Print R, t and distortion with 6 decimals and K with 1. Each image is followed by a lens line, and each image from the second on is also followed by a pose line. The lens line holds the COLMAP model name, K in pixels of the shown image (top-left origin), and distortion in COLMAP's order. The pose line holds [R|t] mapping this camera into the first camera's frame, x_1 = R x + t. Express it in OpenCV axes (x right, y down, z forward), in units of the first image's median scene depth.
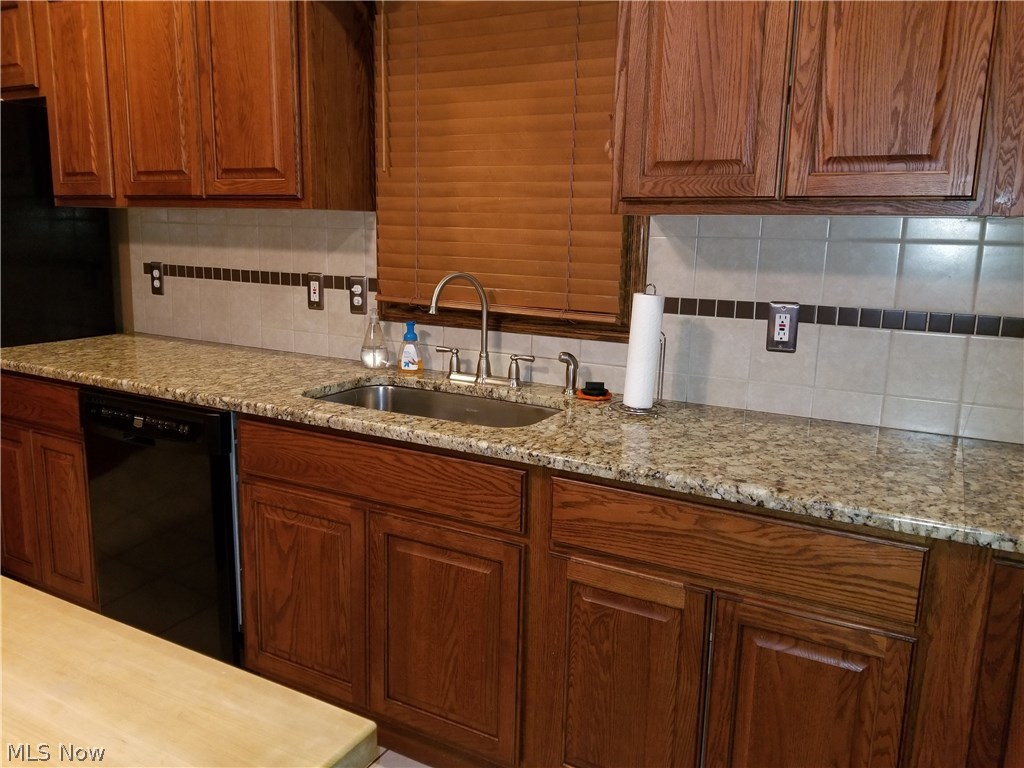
lens RADIAL K [[778.6, 0, 512.0], [0, 778.6, 384.0], [0, 0, 1]] dist [0.009046, -0.005207]
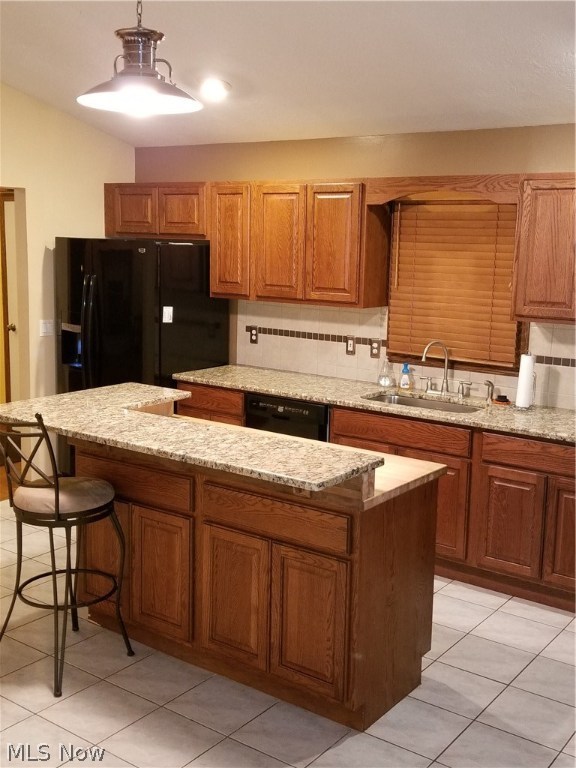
lens RADIAL K [[852.9, 0, 297.8], [0, 852.9, 372.6], [0, 0, 1]] dist [0.108636, -0.183777]
pose [[0.990602, 0.020847, -0.135177, -0.115501], [-0.027065, 0.998650, -0.044326, 0.048681], [0.134070, 0.047568, 0.989829, -1.236760]]
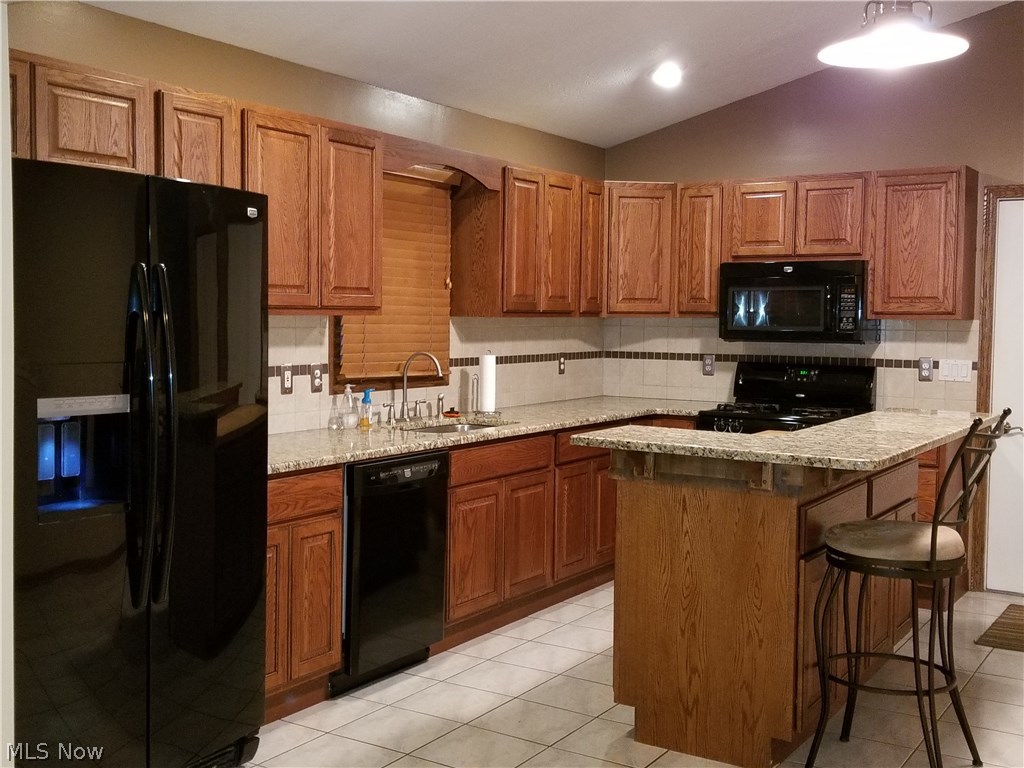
lens RADIAL K [[1137.2, 0, 512.0], [0, 1137.2, 384.0], [0, 0, 1]] dist [0.108636, -0.183777]
pose [[0.061870, -0.084029, 0.994541, -2.332705], [0.179366, 0.981163, 0.071740, -0.205824], [-0.981835, 0.173948, 0.075777, 0.612300]]
